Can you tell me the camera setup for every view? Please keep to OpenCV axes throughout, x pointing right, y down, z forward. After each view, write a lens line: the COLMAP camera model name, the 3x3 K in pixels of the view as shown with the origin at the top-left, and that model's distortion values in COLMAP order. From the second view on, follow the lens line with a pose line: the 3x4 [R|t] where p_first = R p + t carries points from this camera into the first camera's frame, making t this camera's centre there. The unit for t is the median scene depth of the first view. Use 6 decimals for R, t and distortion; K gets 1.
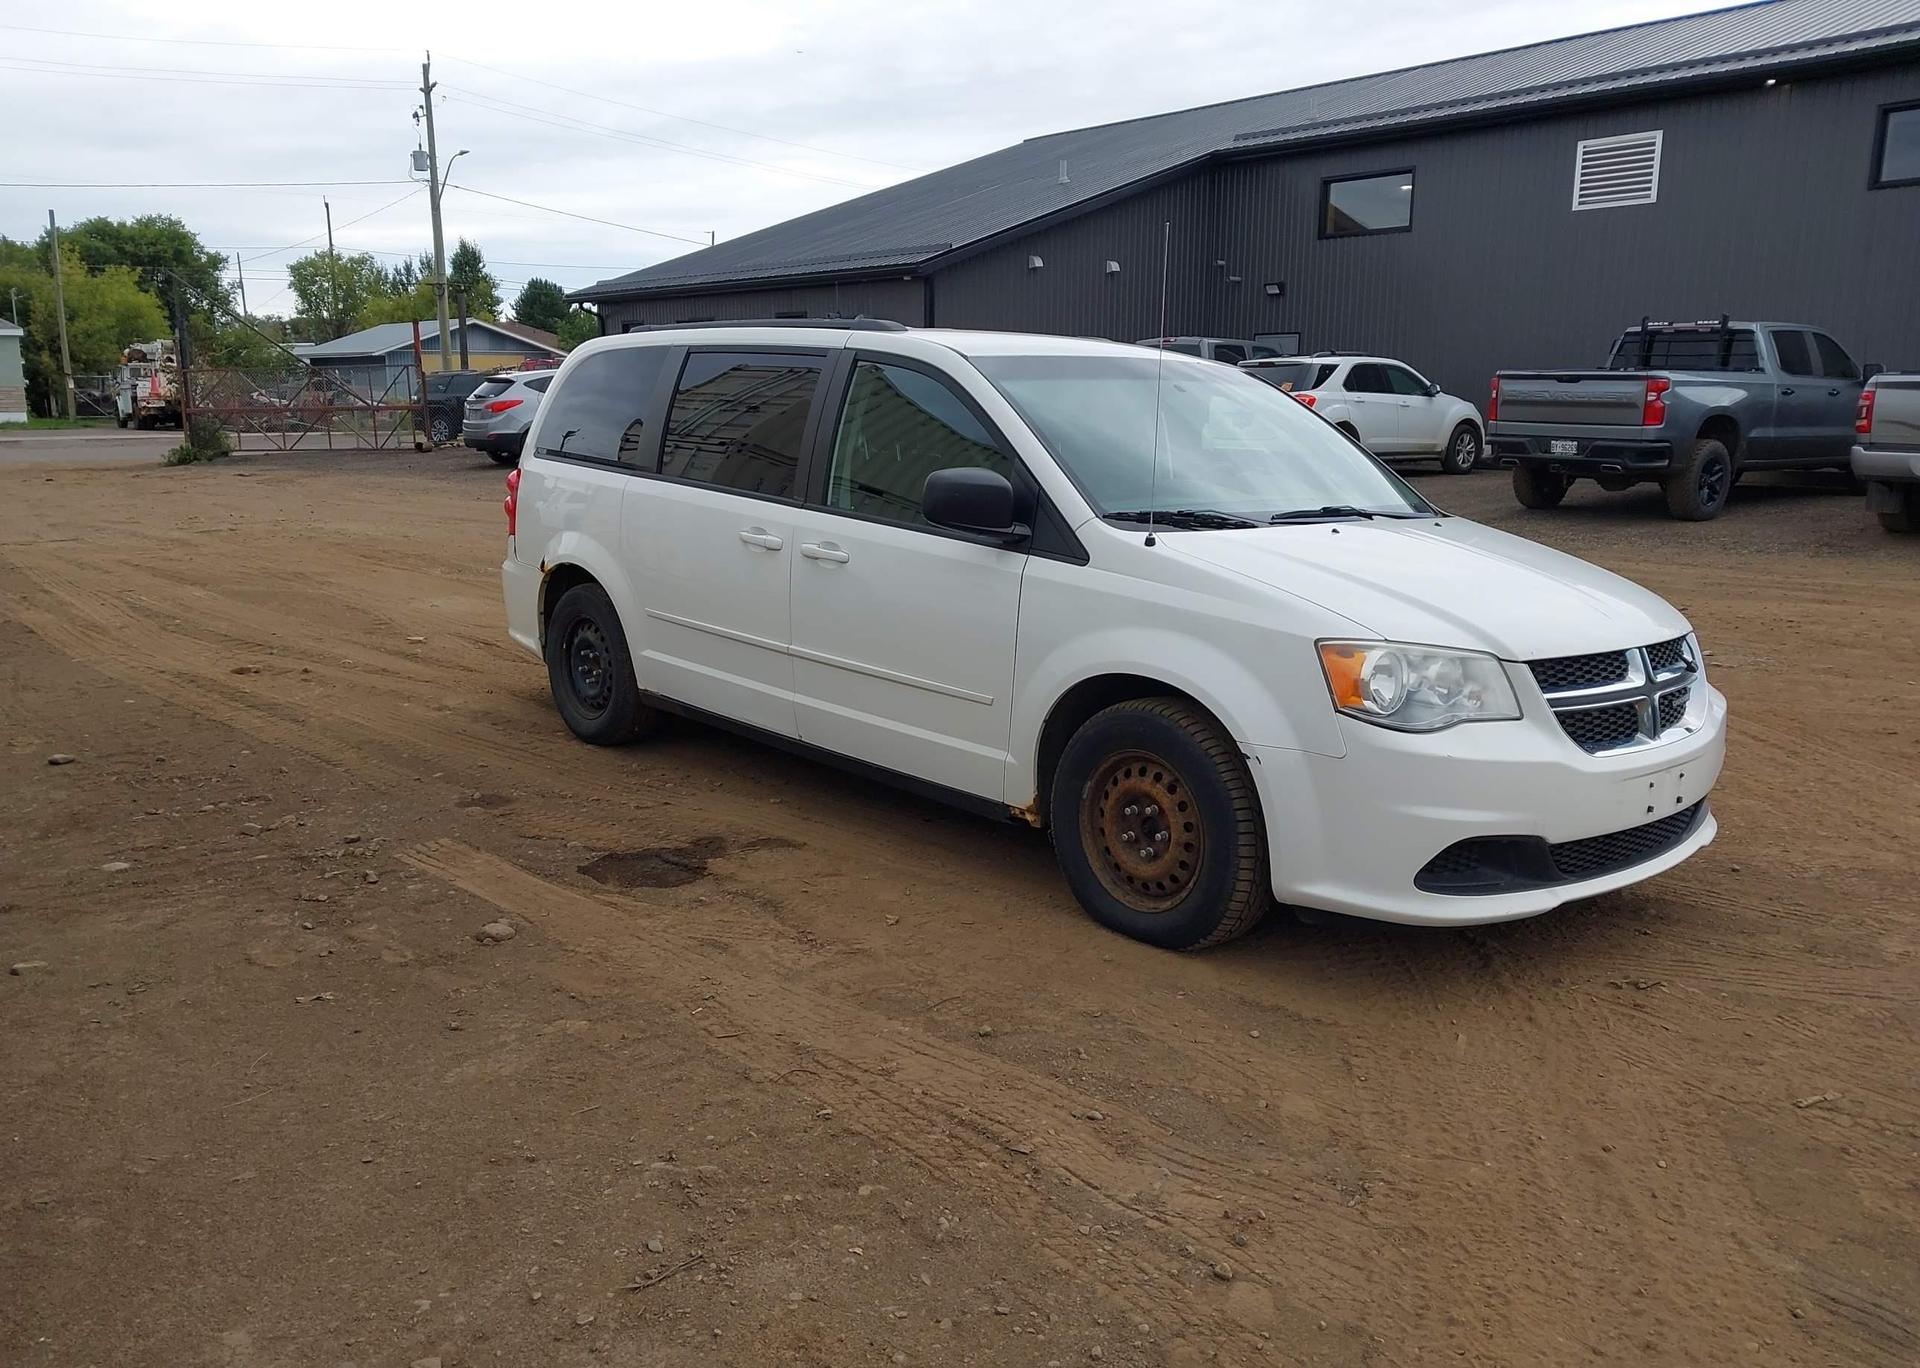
lens RADIAL K [[1508.8, 0, 946.7], [0, 1508.8, 686.6], [0, 0, 1]] dist [0.032583, -0.041208]
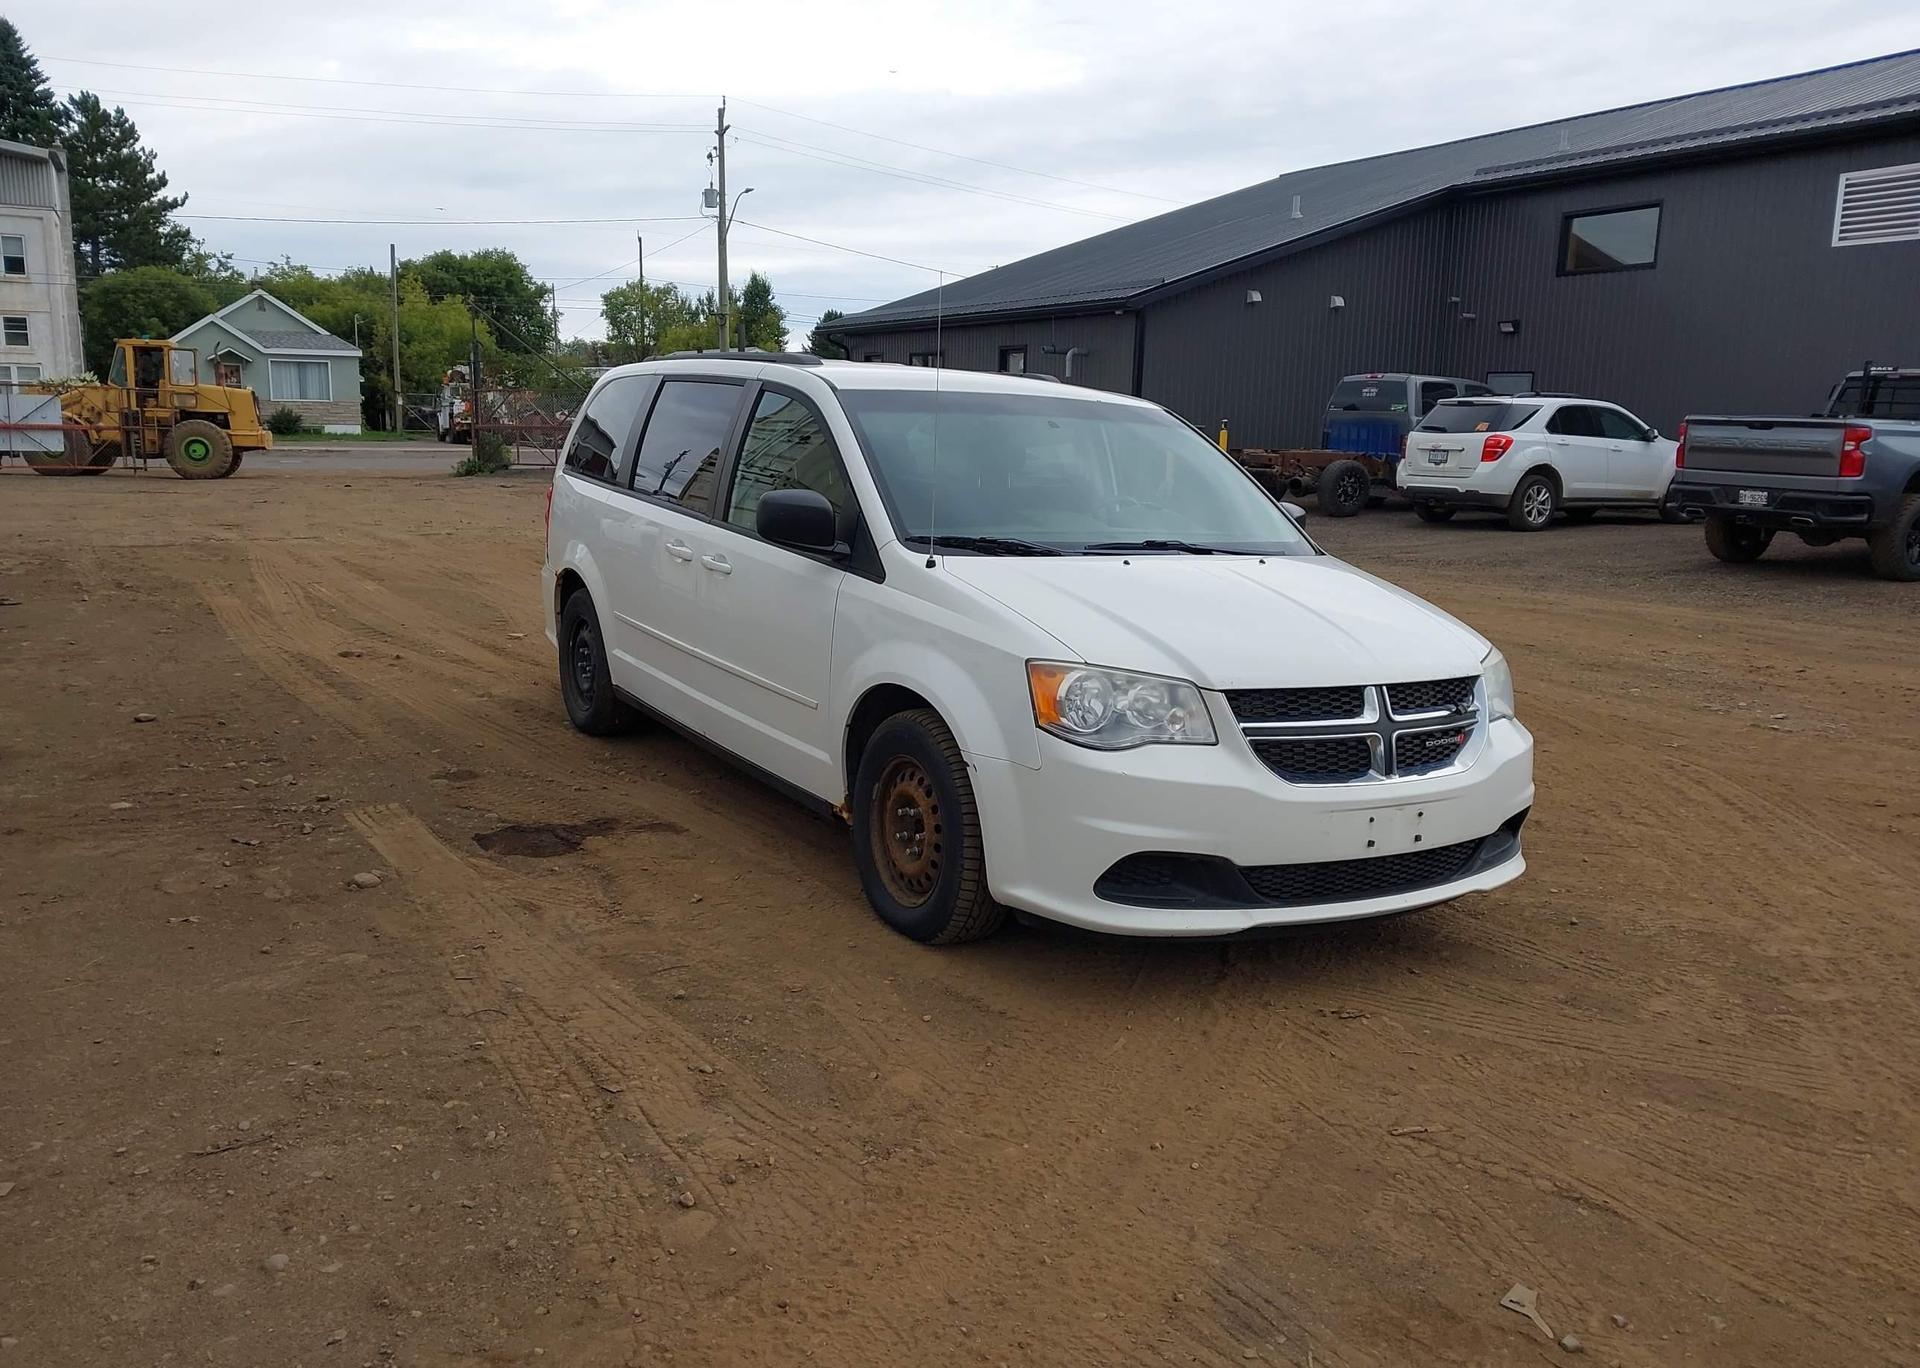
lens RADIAL K [[1508.8, 0, 961.6], [0, 1508.8, 689.2], [0, 0, 1]] dist [0.032583, -0.041208]
pose [[0.981532, 0.054800, -0.183284, 0.282595], [-0.058114, 0.998228, -0.012757, 0.004654], [0.182260, 0.023172, 0.982977, -0.039752]]
